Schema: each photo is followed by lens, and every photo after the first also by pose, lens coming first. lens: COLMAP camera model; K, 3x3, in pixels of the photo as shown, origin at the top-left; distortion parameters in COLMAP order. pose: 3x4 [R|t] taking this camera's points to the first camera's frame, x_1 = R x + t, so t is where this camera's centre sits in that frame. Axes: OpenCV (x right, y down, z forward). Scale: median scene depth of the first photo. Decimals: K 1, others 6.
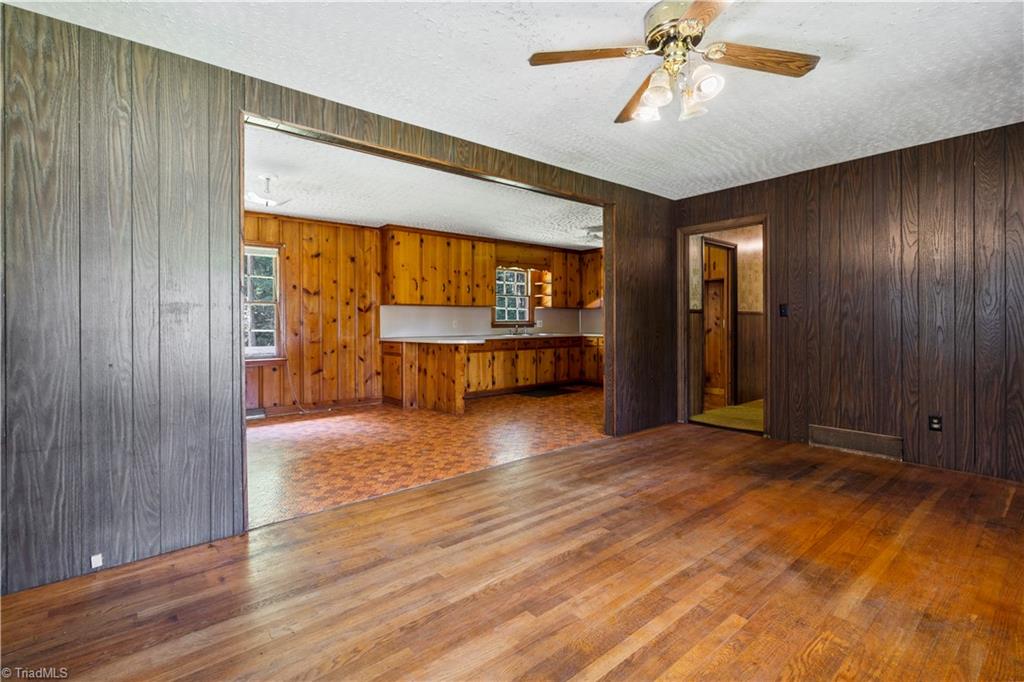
lens RADIAL K [[480.2, 0, 522.0], [0, 480.2, 329.8], [0, 0, 1]] dist [0.000998, -0.000557]
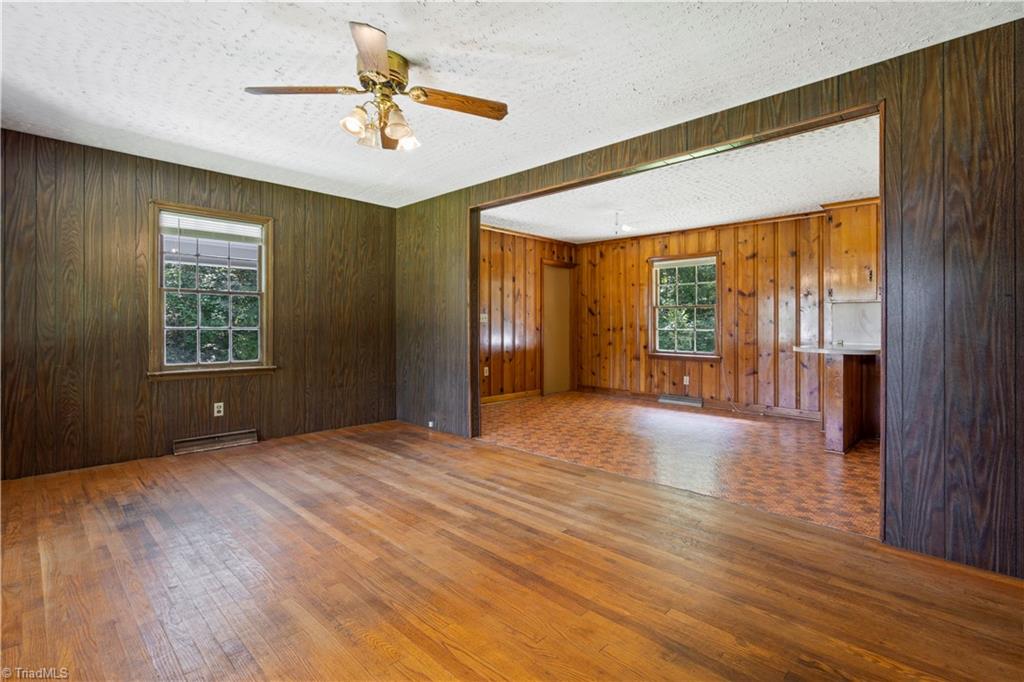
lens RADIAL K [[480.2, 0, 503.5], [0, 480.2, 323.4], [0, 0, 1]] dist [0.000998, -0.000557]
pose [[0.073366, 0.002270, -0.997303, 0.540047], [-0.019829, 0.999803, 0.000817, -0.006753], [0.997108, 0.019715, 0.073396, 0.429574]]
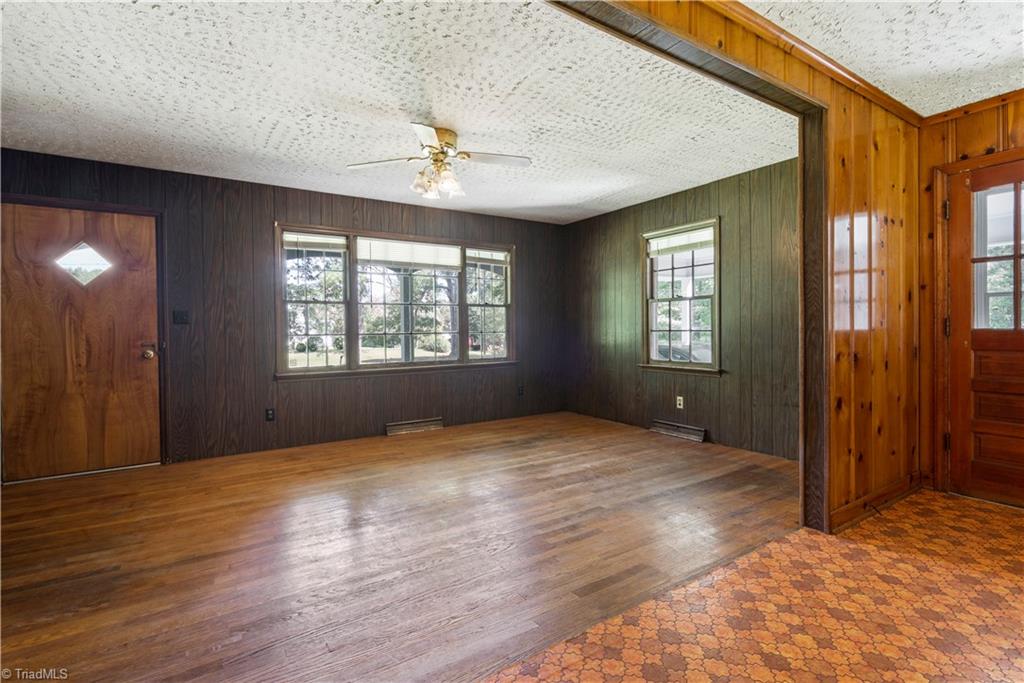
lens RADIAL K [[480.2, 0, 512.6], [0, 480.2, 341.7], [0, 0, 1]] dist [0.000998, -0.000557]
pose [[-0.990372, 0.014304, 0.137691, -0.047810], [0.019841, 0.999045, 0.038920, -0.009792], [-0.137003, 0.041277, -0.989710, 0.907594]]
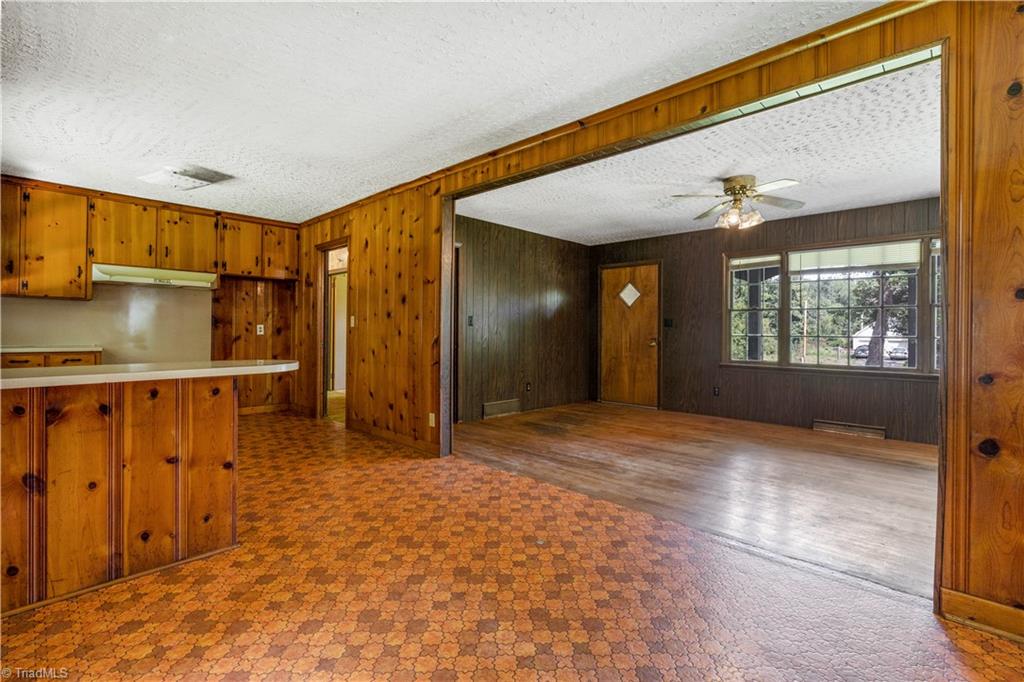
lens RADIAL K [[480.2, 0, 509.7], [0, 480.2, 333.1], [0, 0, 1]] dist [0.000998, -0.000557]
pose [[-0.095510, -0.005185, 0.995415, -0.566835], [0.004992, 0.999971, 0.005688, -0.009581], [-0.995416, 0.005512, -0.095481, 0.769932]]
